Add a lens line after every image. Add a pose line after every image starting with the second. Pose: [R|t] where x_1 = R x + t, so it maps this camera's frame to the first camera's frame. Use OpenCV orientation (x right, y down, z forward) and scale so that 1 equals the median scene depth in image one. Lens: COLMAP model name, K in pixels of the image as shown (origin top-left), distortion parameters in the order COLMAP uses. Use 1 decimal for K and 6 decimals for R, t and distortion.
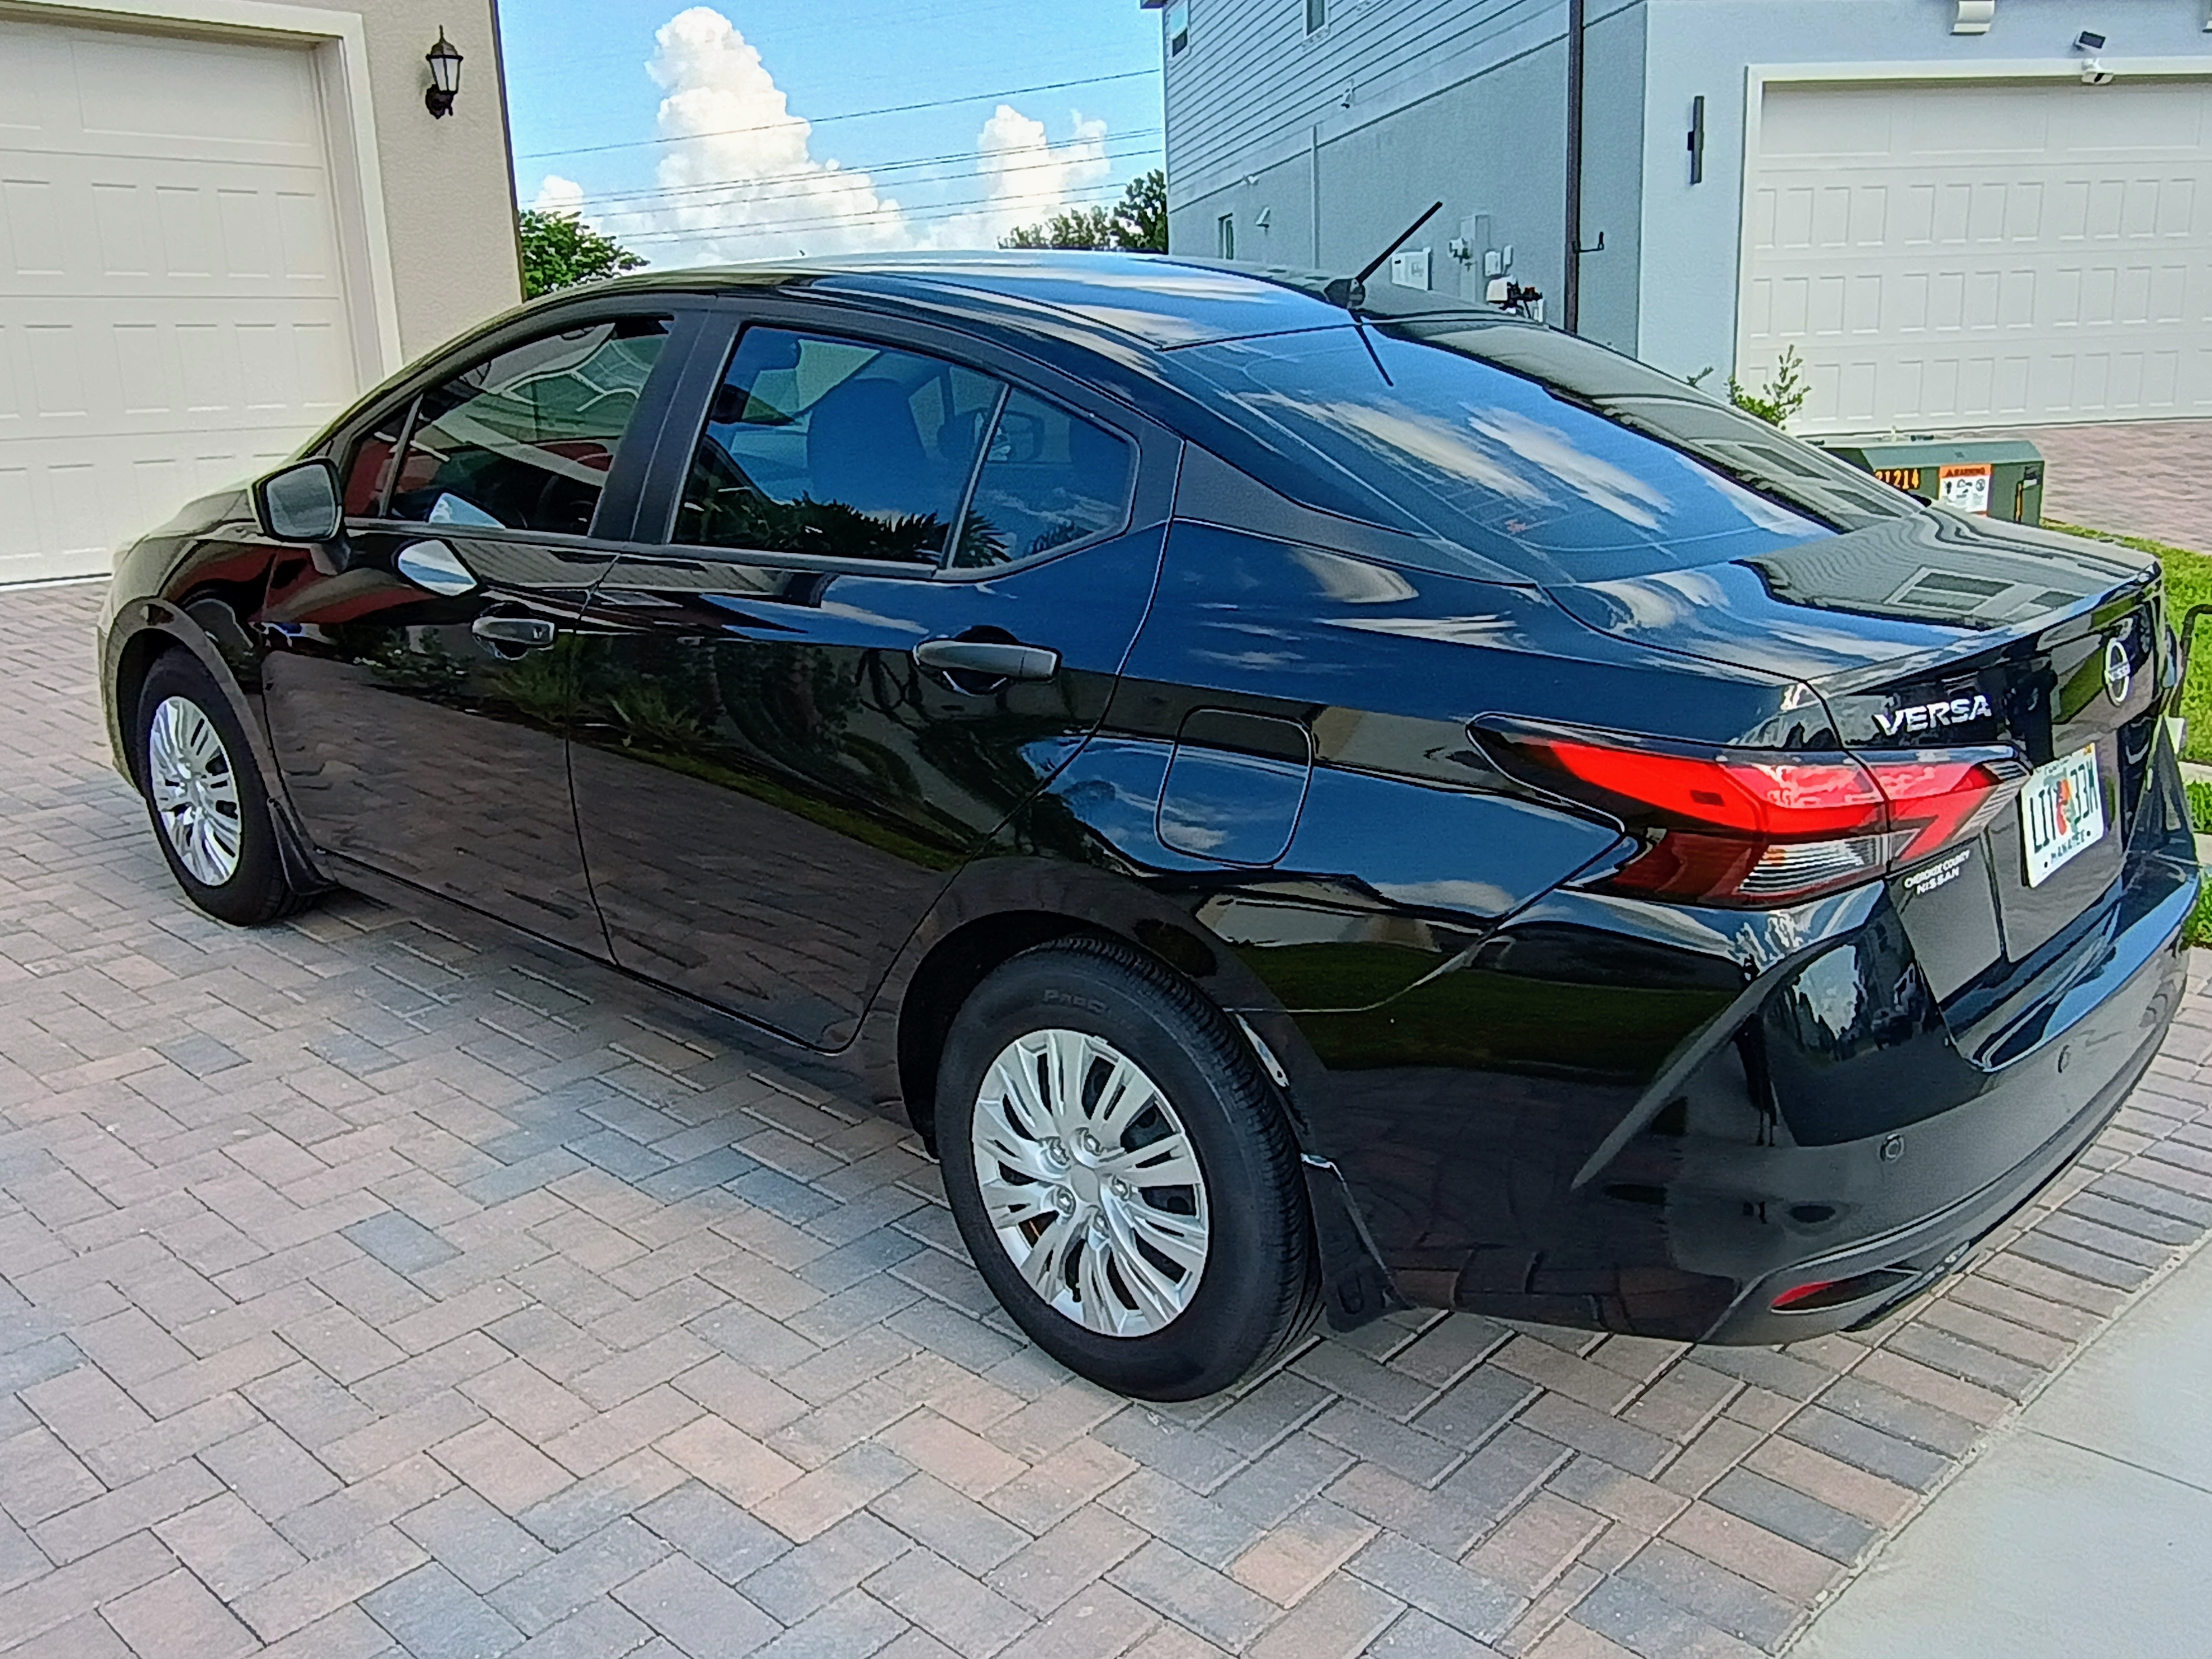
lens RADIAL K [[1772.6, 0, 1106.0], [0, 1772.6, 829.5], [0, 0, 1]] dist [0.024072, -0.011764]
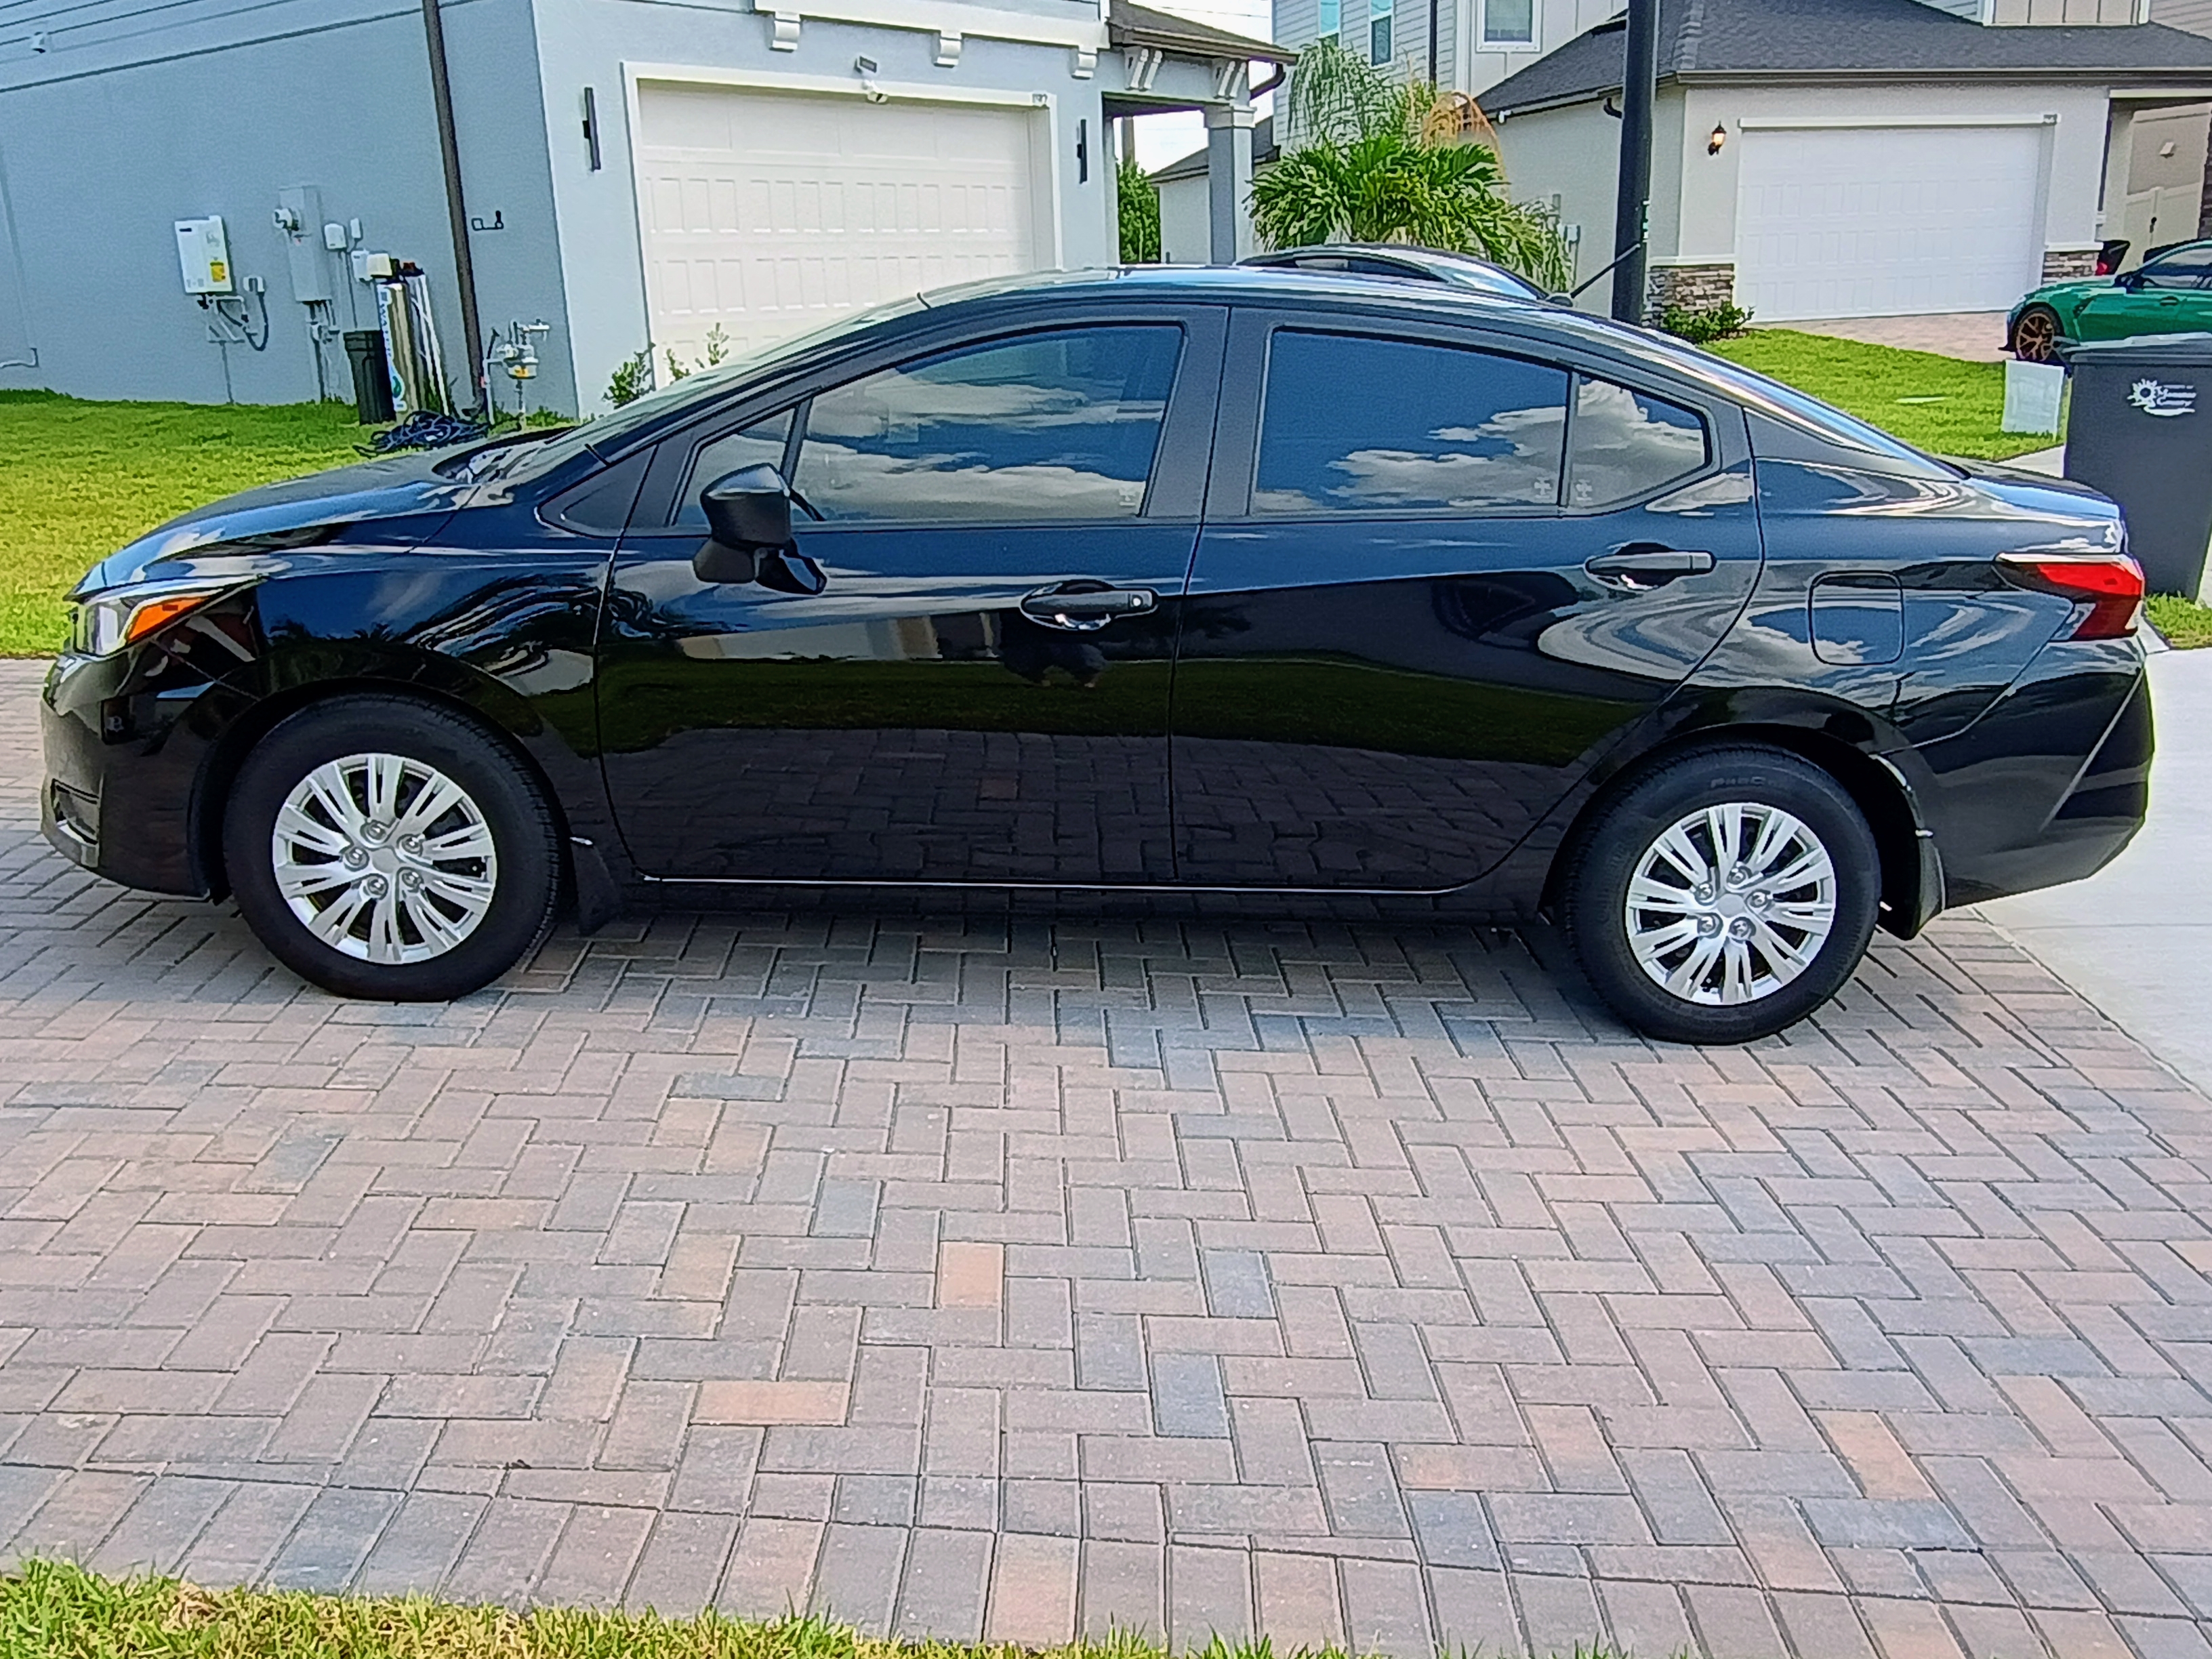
lens RADIAL K [[1727.3, 0, 1106.0], [0, 1727.3, 829.5], [0, 0, 1]] dist [0.000988, 0.000949]
pose [[0.759327, -0.189377, 0.622542, -0.835577], [0.175115, 0.980890, 0.084795, -0.050802], [-0.626703, 0.044630, 0.777979, 0.123340]]
